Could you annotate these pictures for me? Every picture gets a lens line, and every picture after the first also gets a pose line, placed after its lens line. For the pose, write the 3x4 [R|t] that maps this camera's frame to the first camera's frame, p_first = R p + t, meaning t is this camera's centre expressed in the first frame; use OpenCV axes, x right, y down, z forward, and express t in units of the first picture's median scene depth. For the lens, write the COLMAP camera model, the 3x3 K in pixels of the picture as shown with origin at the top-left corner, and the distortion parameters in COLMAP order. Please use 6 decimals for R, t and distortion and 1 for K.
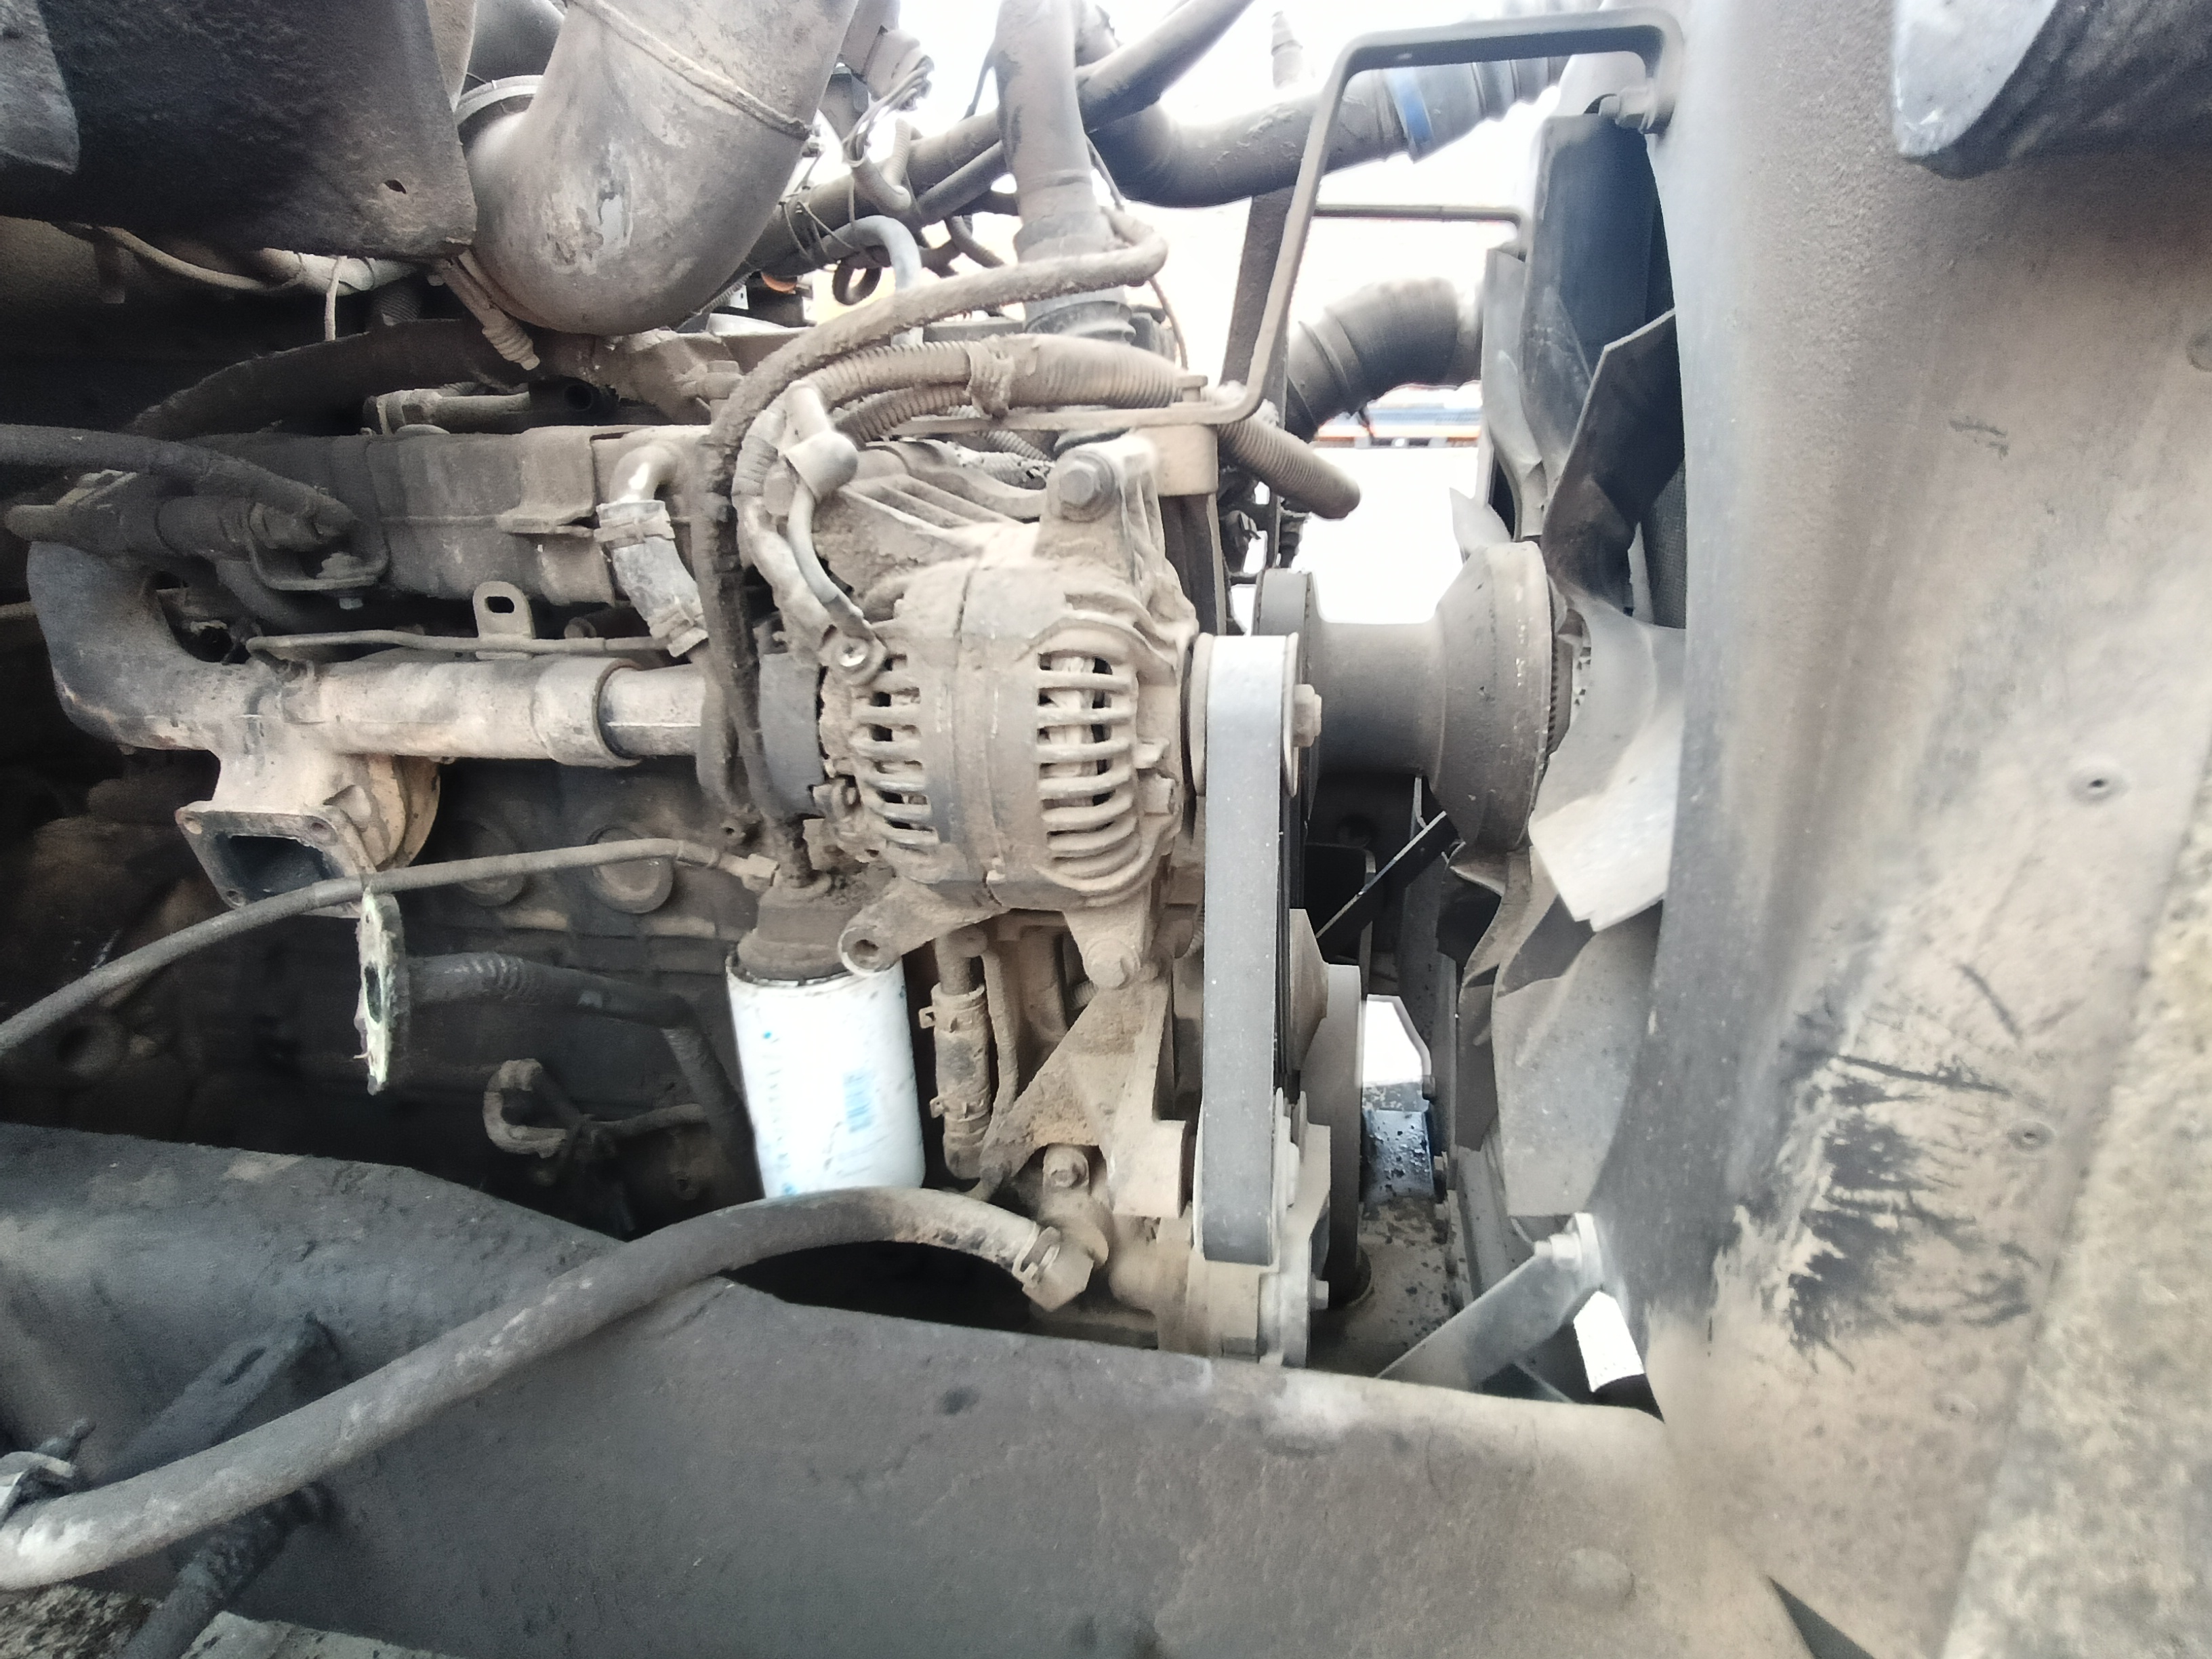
lens RADIAL K [[1070.3, 0, 1153.0], [0, 1070.3, 819.6], [0, 0, 1]] dist [-0.004357, 0.007240]
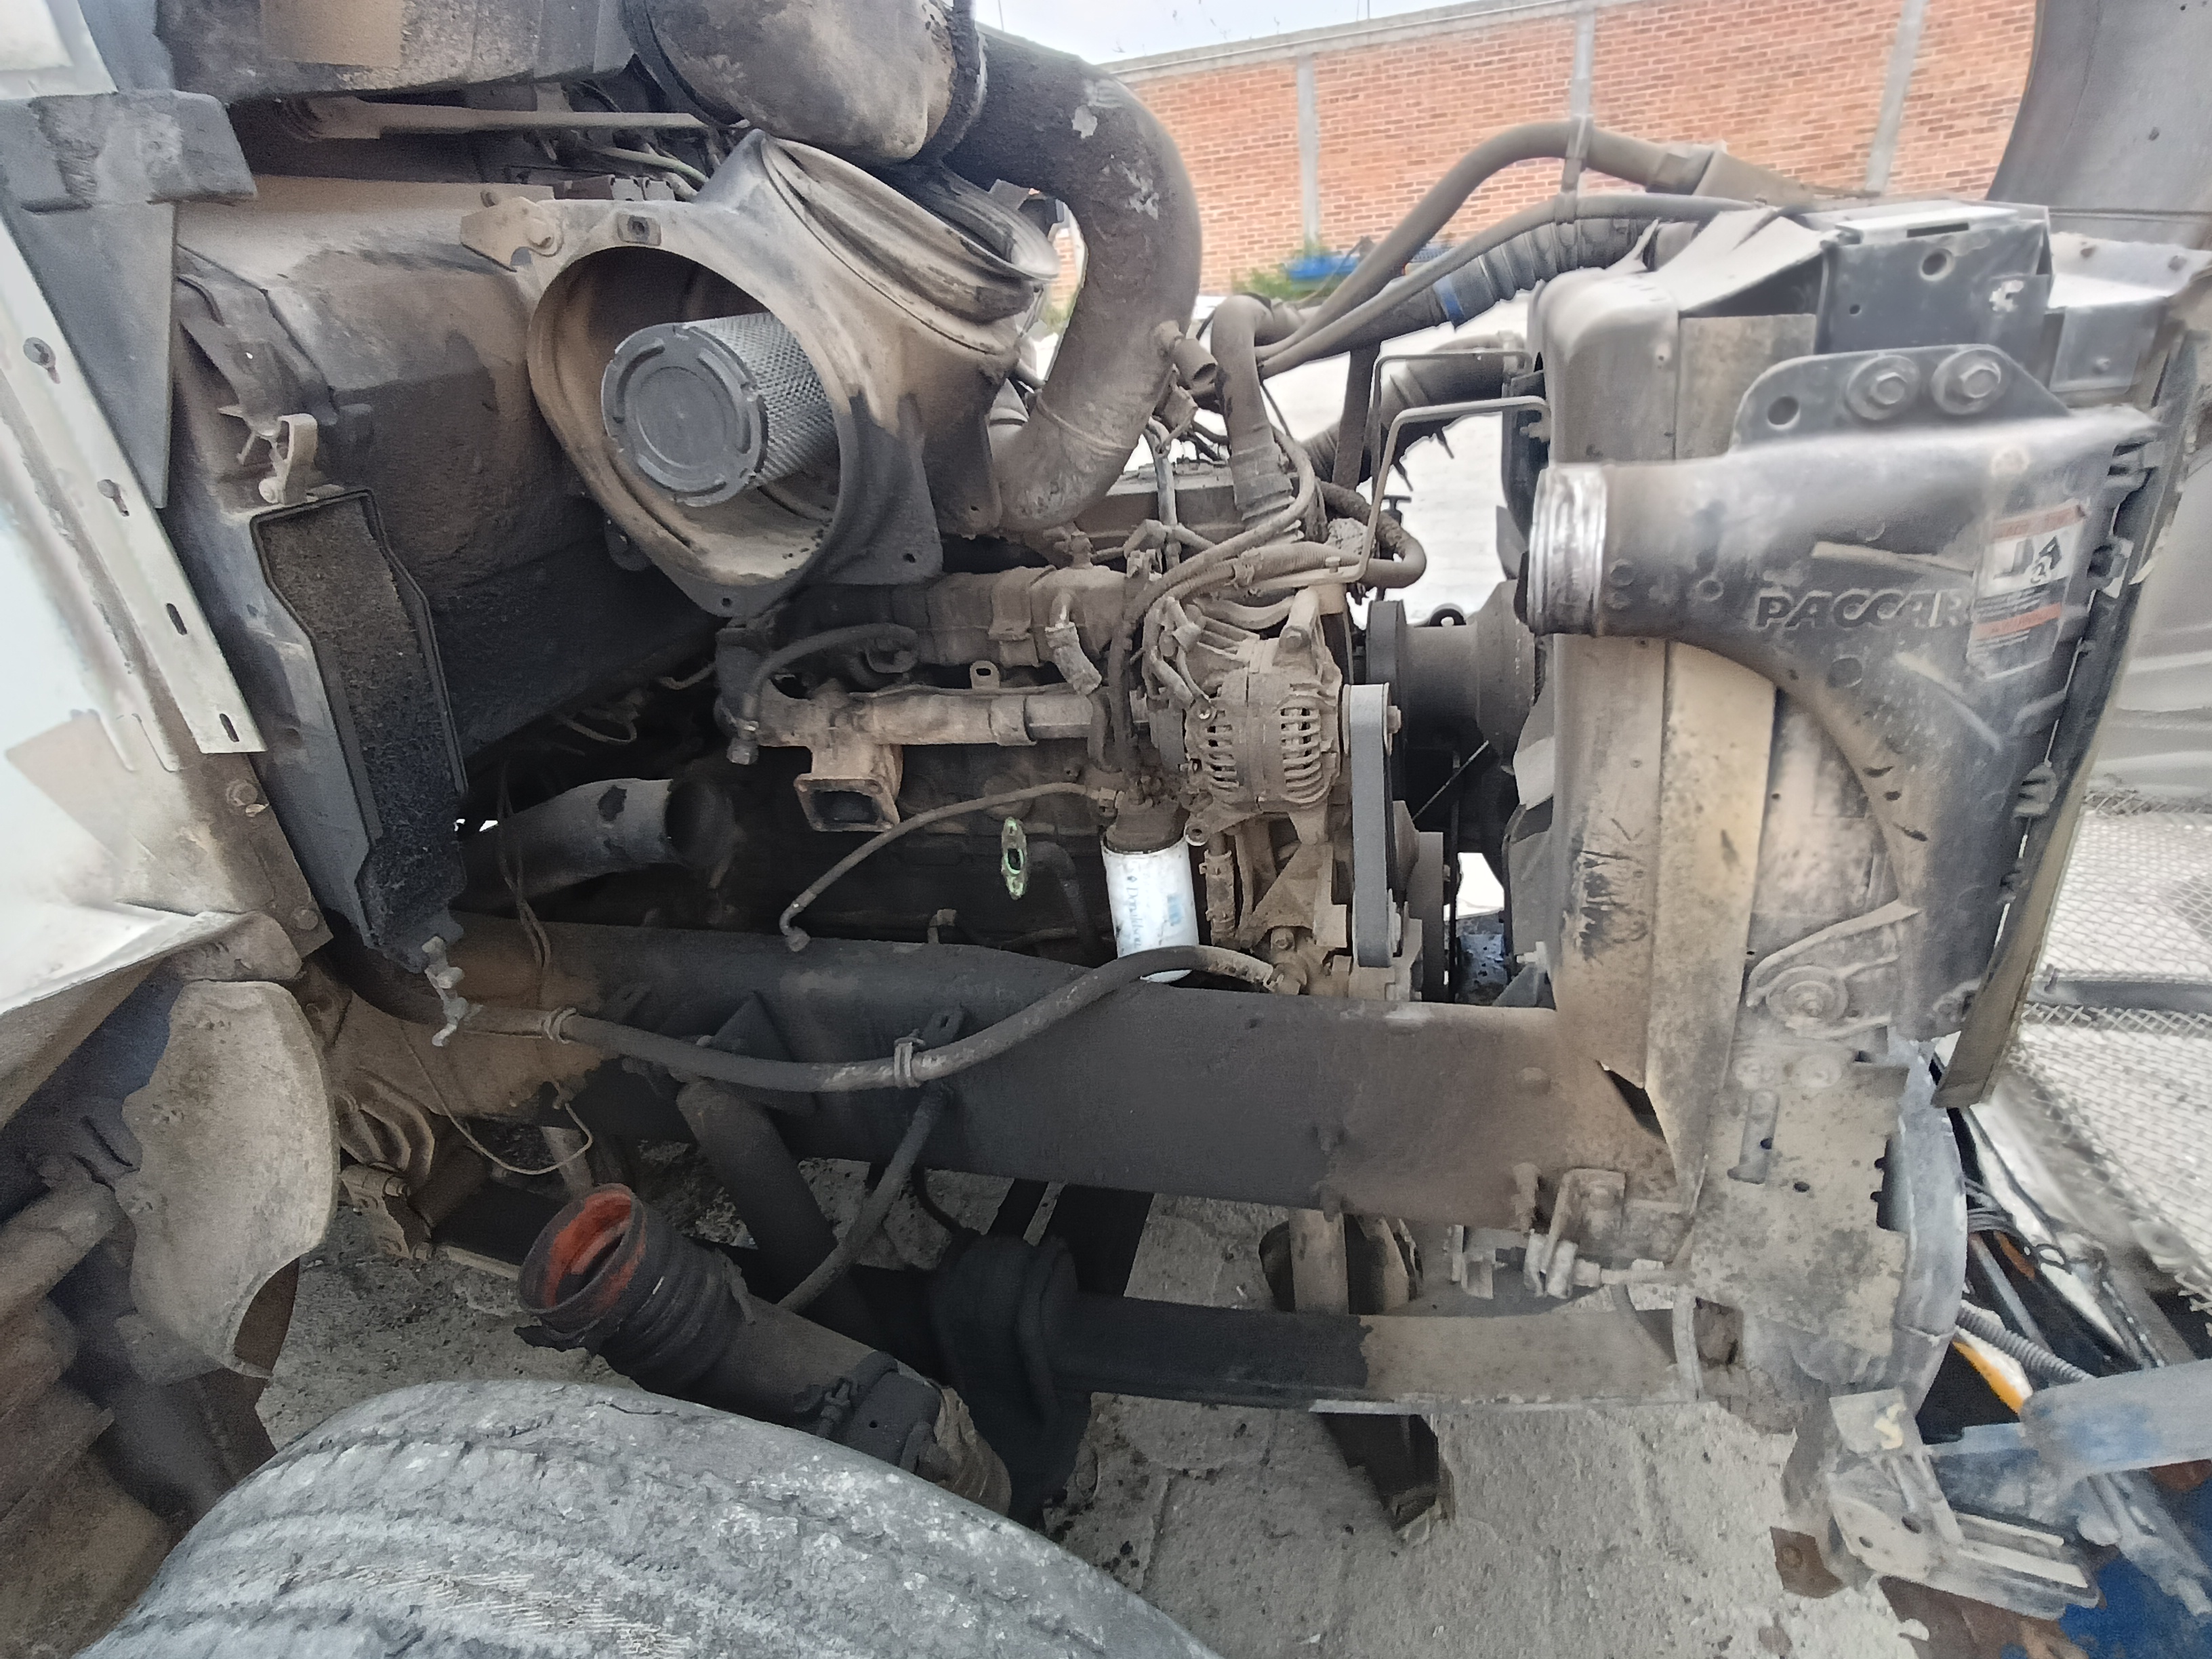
lens RADIAL K [[1070.3, 0, 1153.3], [0, 1070.3, 792.4], [0, 0, 1]] dist [-0.004357, 0.007240]
pose [[0.993564, -0.051797, -0.100736, -0.127356], [0.059909, 0.995054, 0.079239, -0.141758], [0.096134, -0.084764, 0.991753, -1.188867]]
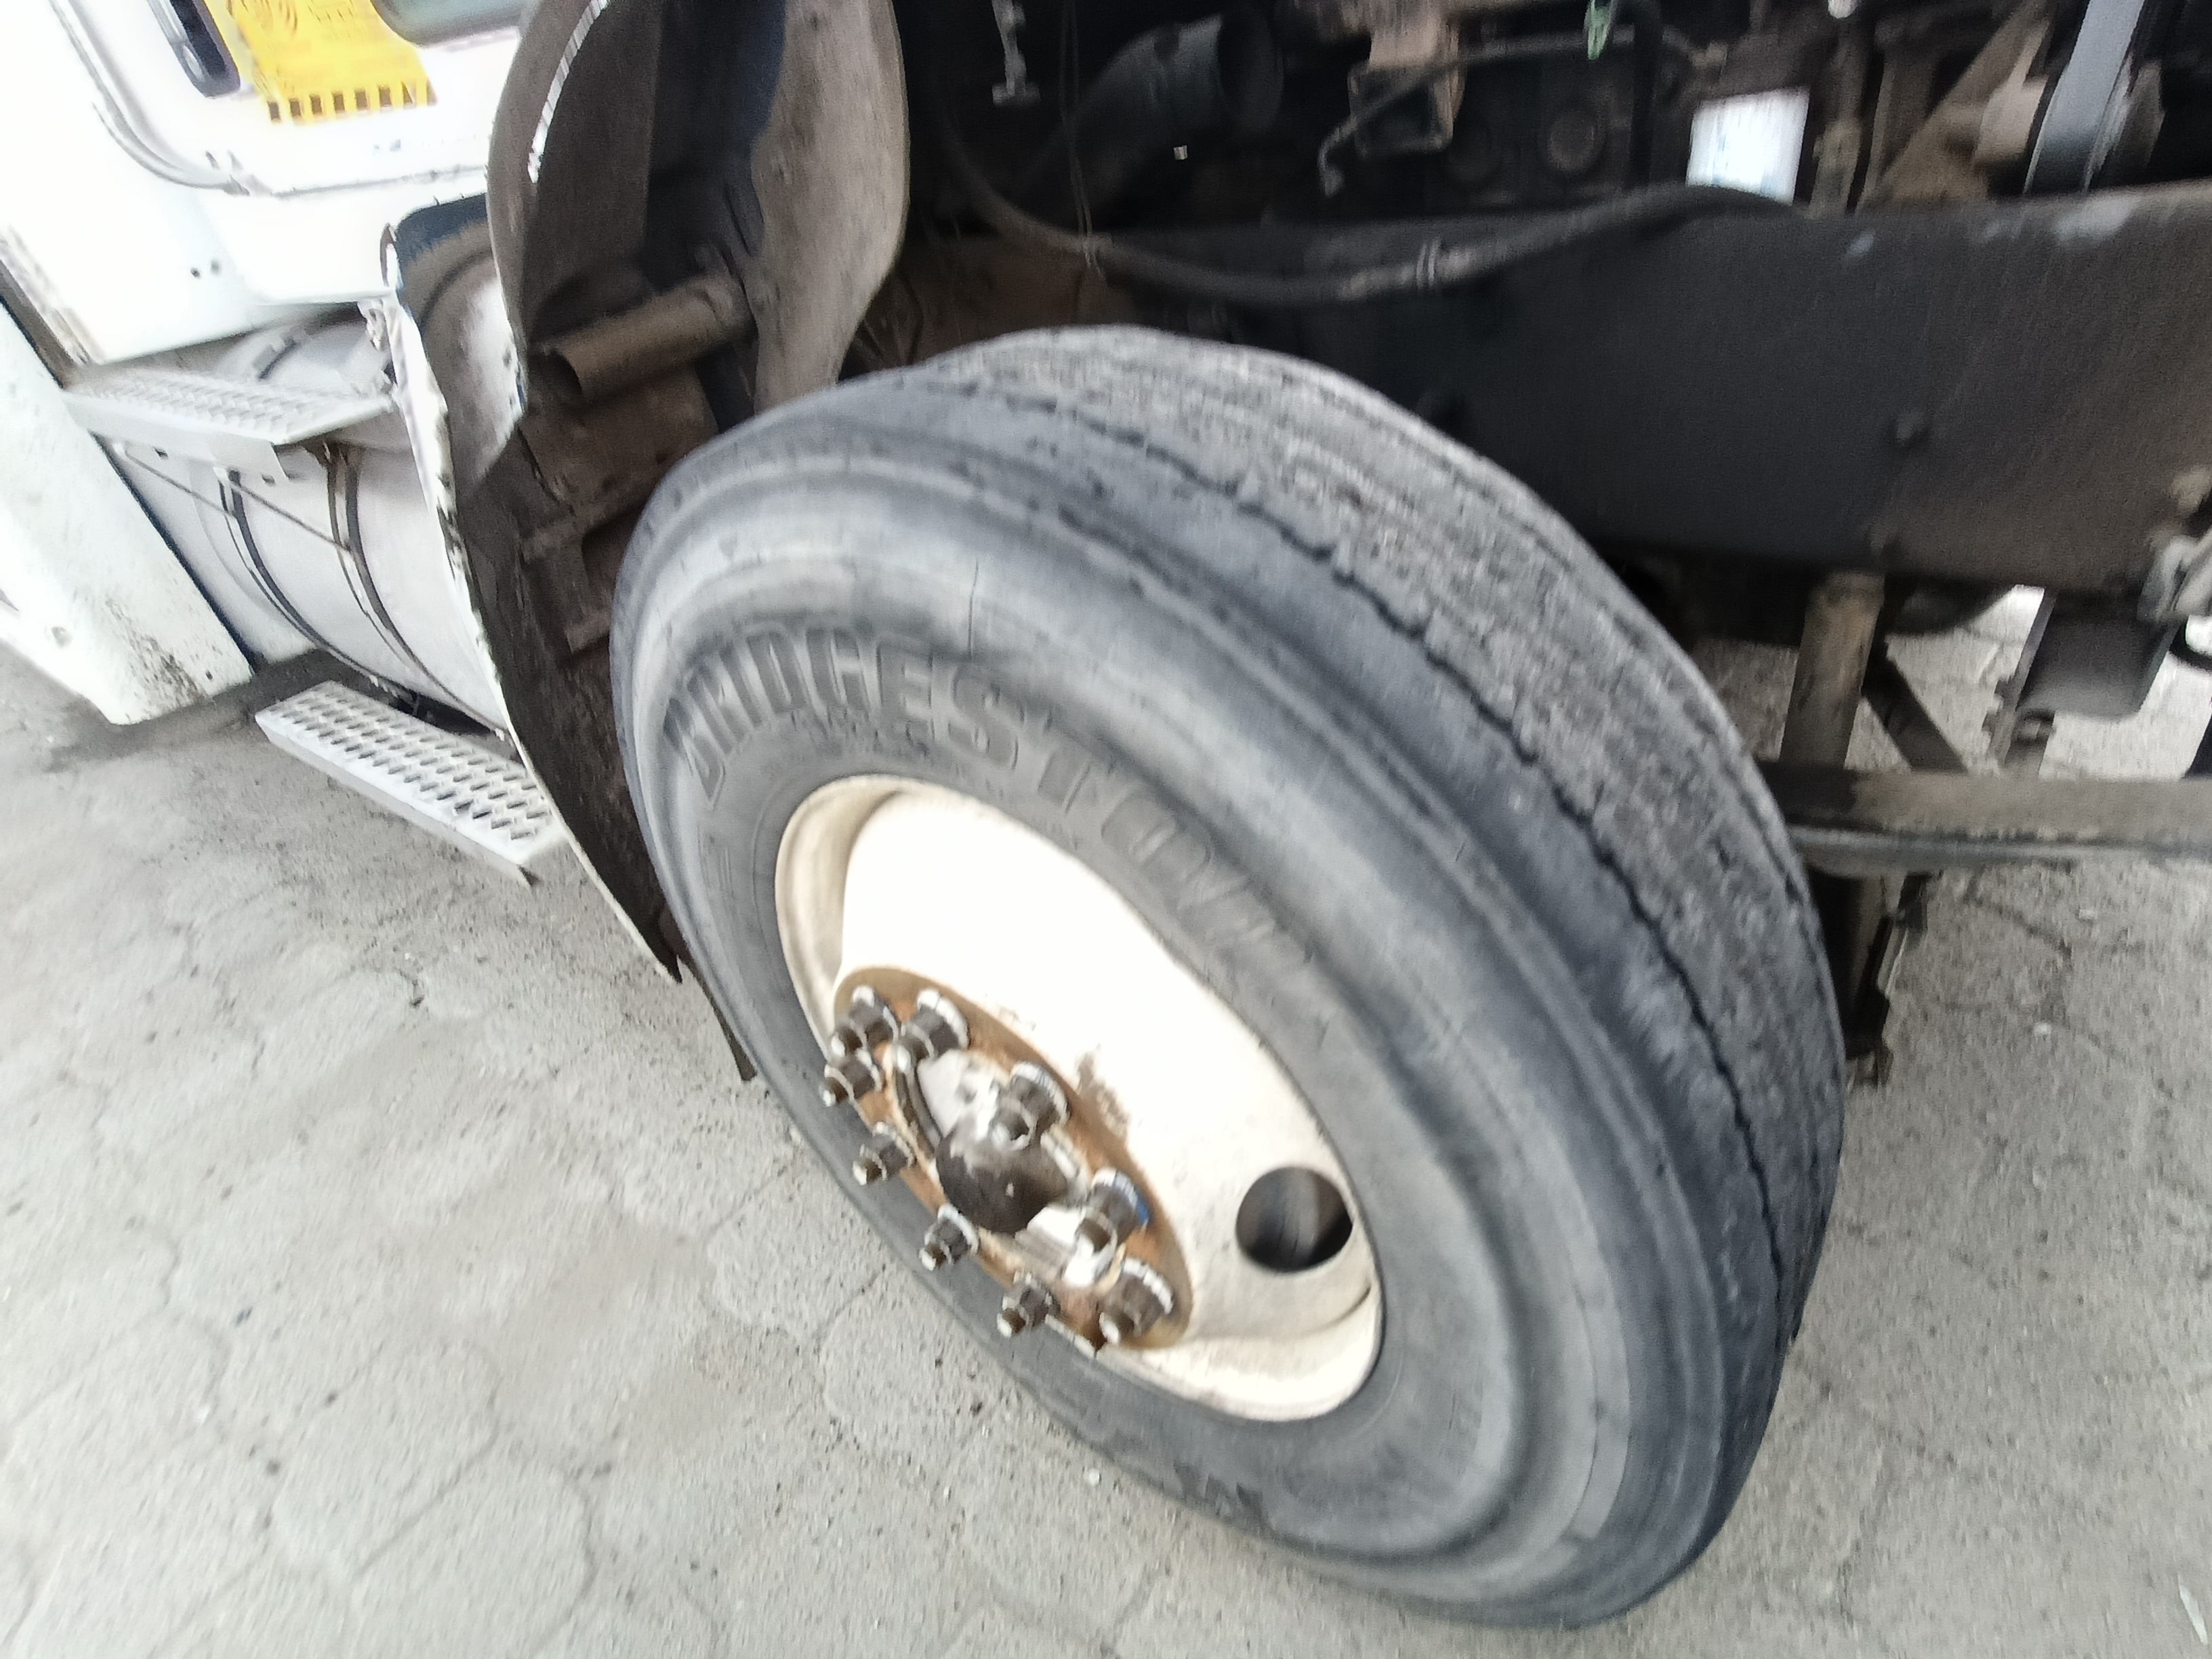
lens RADIAL K [[1070.3, 0, 1208.5], [0, 1070.3, 901.5], [0, 0, 1]] dist [-0.004357, 0.007240]
pose [[0.882008, 0.207775, -0.422955, -0.142736], [-0.060920, 0.940291, 0.334875, 0.972024], [0.467279, -0.269596, 0.842003, -1.312304]]
